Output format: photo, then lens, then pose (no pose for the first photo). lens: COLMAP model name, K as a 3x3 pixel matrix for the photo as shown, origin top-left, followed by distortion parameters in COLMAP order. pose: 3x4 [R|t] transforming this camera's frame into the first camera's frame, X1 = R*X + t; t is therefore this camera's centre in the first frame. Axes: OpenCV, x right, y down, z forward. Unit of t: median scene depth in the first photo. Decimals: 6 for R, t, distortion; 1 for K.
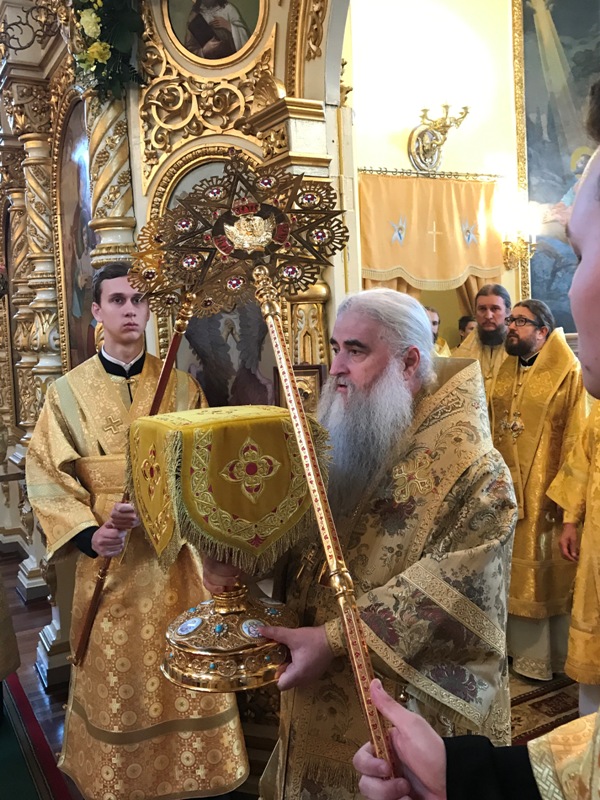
lens RADIAL K [[760.7, 0, 296.4], [0, 760.7, 374.7], [0, 0, 1]] dist [0.012052, 0.000000]
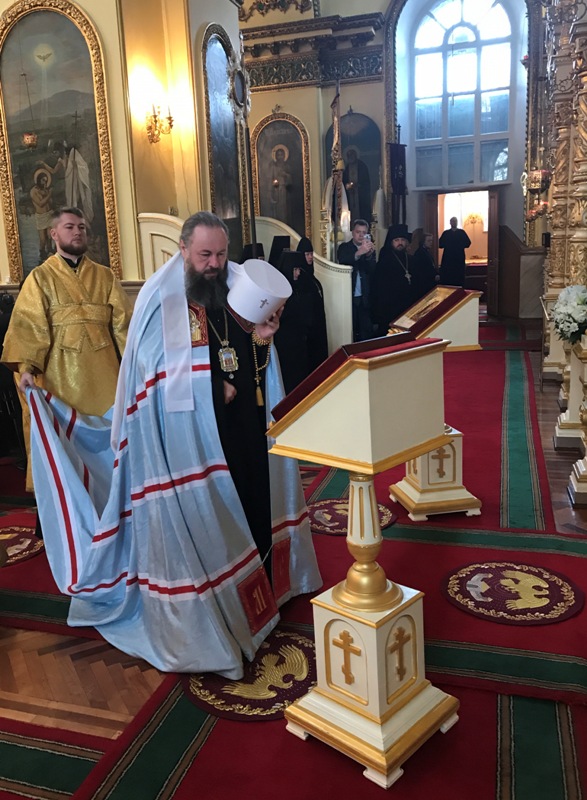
lens RADIAL K [[708.3, 0, 265.4], [0, 708.3, 385.8], [0, 0, 1]] dist [0.009559, 0.005341]
pose [[0.678319, 0.159156, -0.717323, 0.424800], [-0.033000, 0.981873, 0.186648, 0.051105], [0.734026, -0.102935, 0.671275, -0.578264]]
